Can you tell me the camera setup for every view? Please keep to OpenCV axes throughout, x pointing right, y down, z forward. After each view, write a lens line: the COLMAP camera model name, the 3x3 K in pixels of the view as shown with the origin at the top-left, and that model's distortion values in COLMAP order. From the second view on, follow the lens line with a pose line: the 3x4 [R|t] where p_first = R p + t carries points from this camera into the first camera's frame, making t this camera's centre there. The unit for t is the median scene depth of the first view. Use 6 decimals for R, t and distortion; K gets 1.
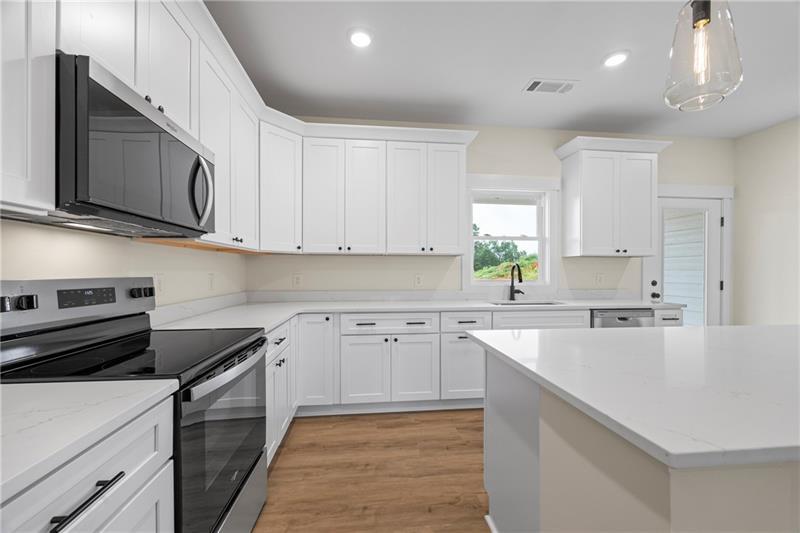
lens RADIAL K [[316.4, 0, 400.5], [0, 316.4, 269.8], [0, 0, 1]] dist [-0.002612, 0.000100]
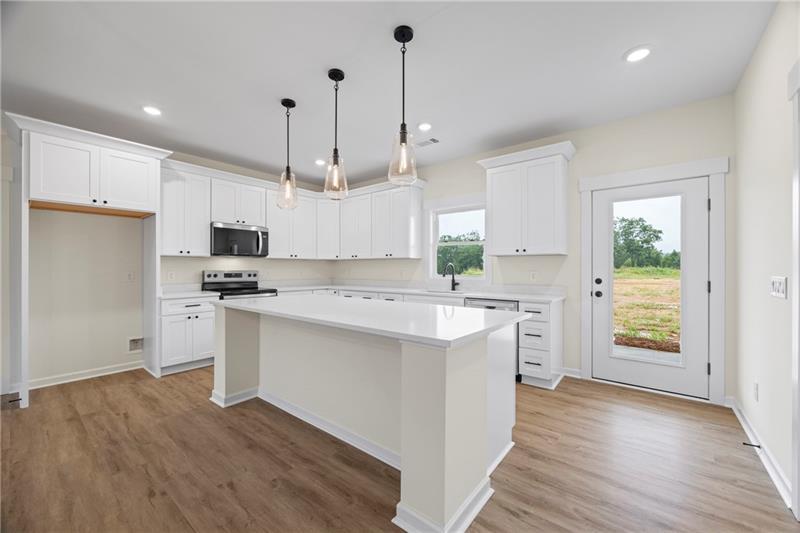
lens RADIAL K [[314.2, 0, 400.8], [0, 314.2, 268.3], [0, 0, 1]] dist [-0.001398, -0.000014]
pose [[0.707807, -0.001668, -0.706404, 1.349149], [0.002647, 0.999996, 0.000291, 0.002266], [0.706401, -0.002076, 0.707809, -0.104557]]
